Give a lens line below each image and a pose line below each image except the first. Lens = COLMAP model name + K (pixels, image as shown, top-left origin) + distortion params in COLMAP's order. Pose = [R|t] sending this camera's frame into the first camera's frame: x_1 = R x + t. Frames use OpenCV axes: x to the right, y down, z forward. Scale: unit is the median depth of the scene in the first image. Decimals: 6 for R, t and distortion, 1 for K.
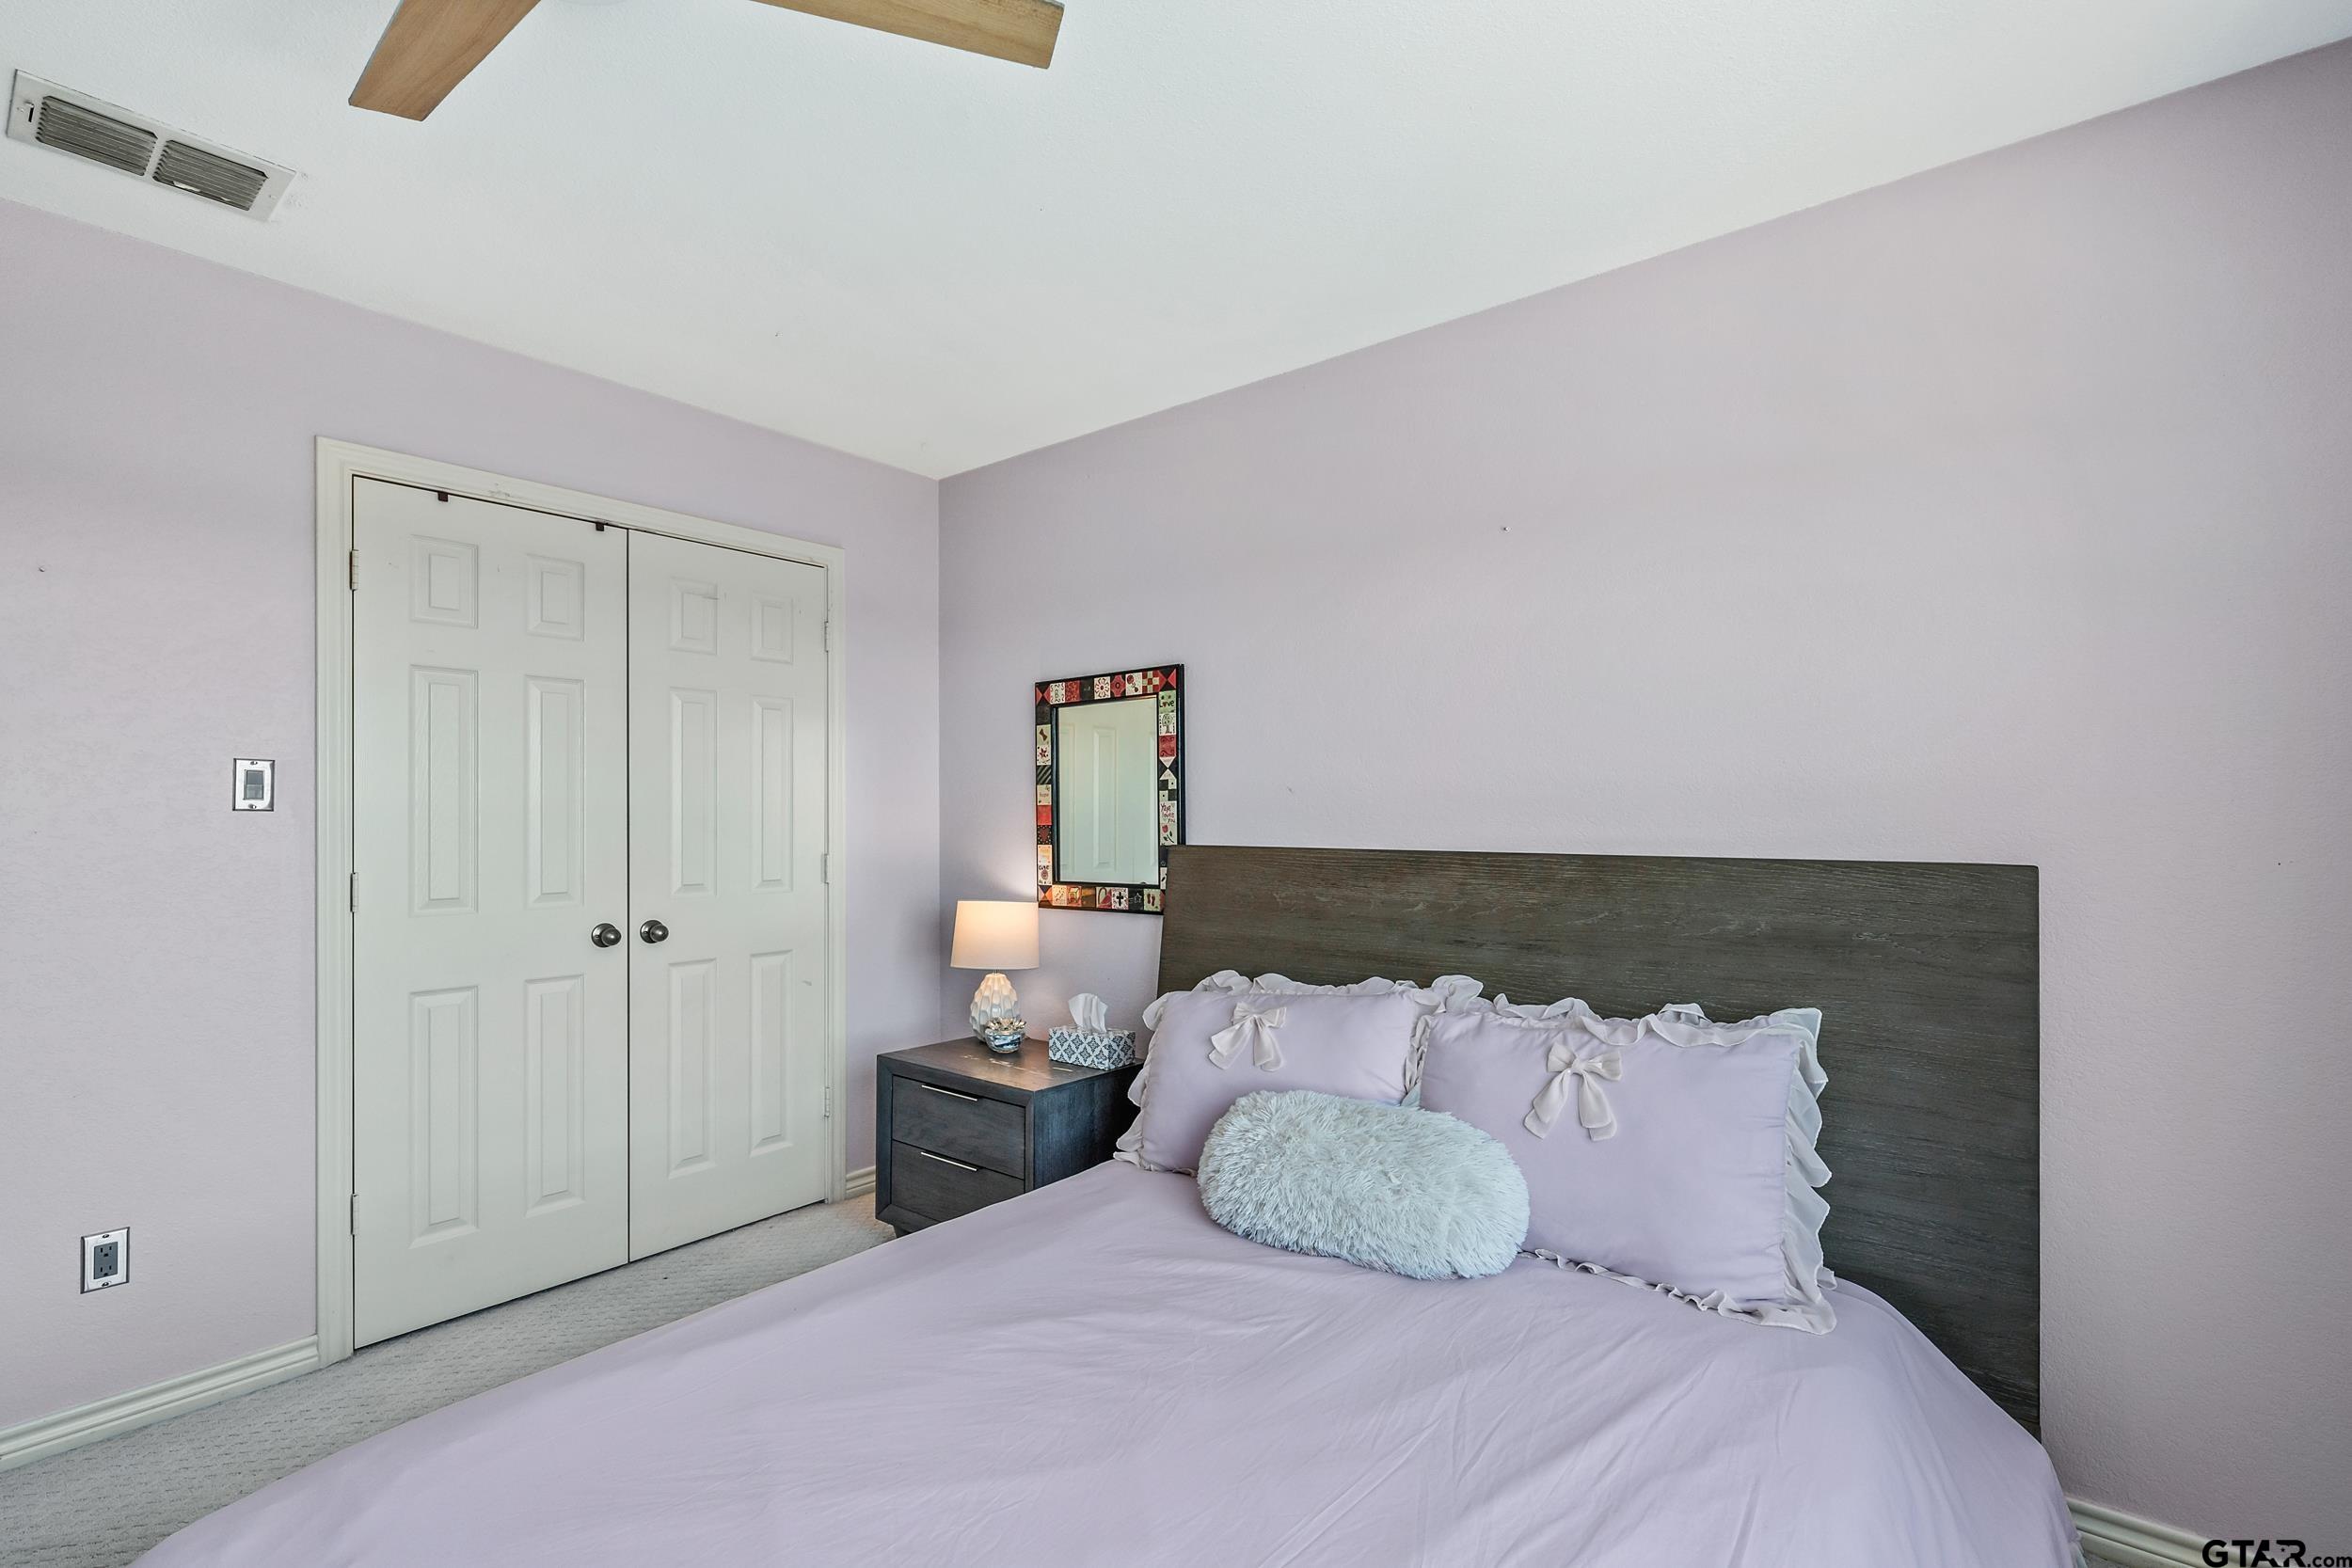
lens RADIAL K [[1064.5, 0, 1174.1], [0, 1064.5, 818.5], [0, 0, 1]] dist [-0.000430, -0.000014]
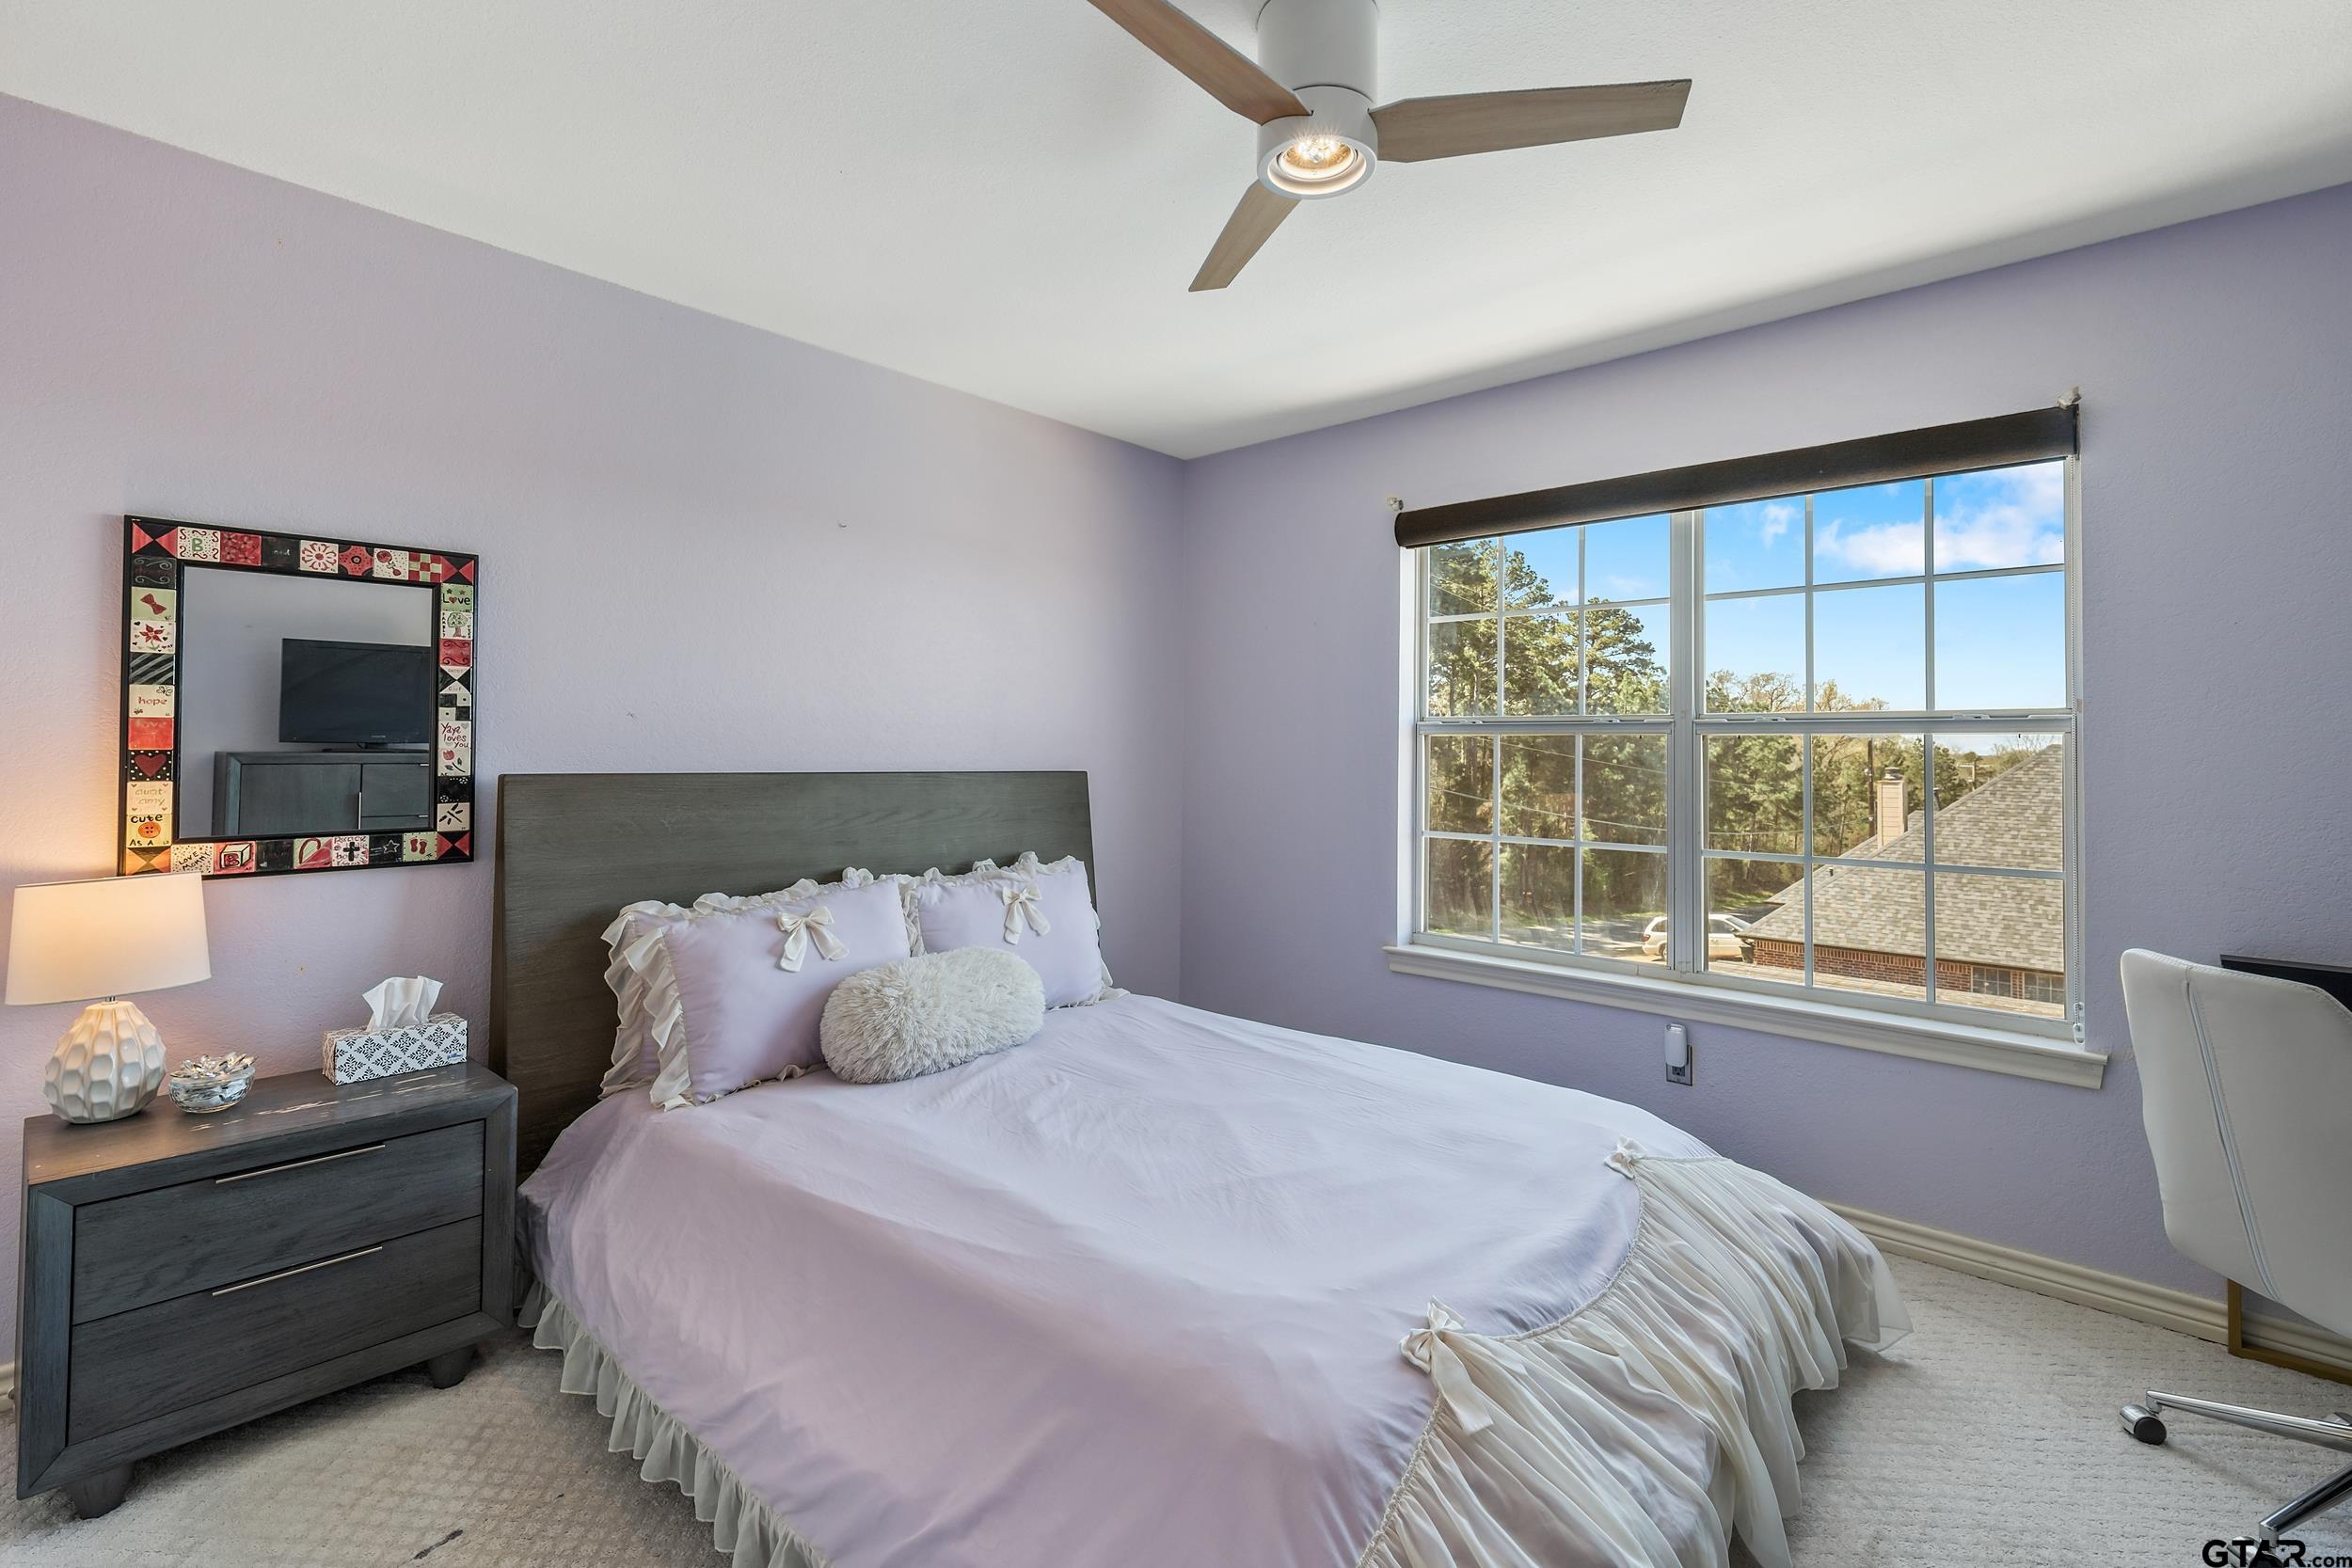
lens RADIAL K [[1062.8, 0, 1184.1], [0, 1062.8, 736.8], [0, 0, 1]] dist [-0.000776, -0.000195]
pose [[0.061665, 0.016170, 0.997966, -0.761868], [-0.006241, 0.999855, -0.015815, 0.004978], [-0.998077, -0.005253, 0.061757, 0.393061]]
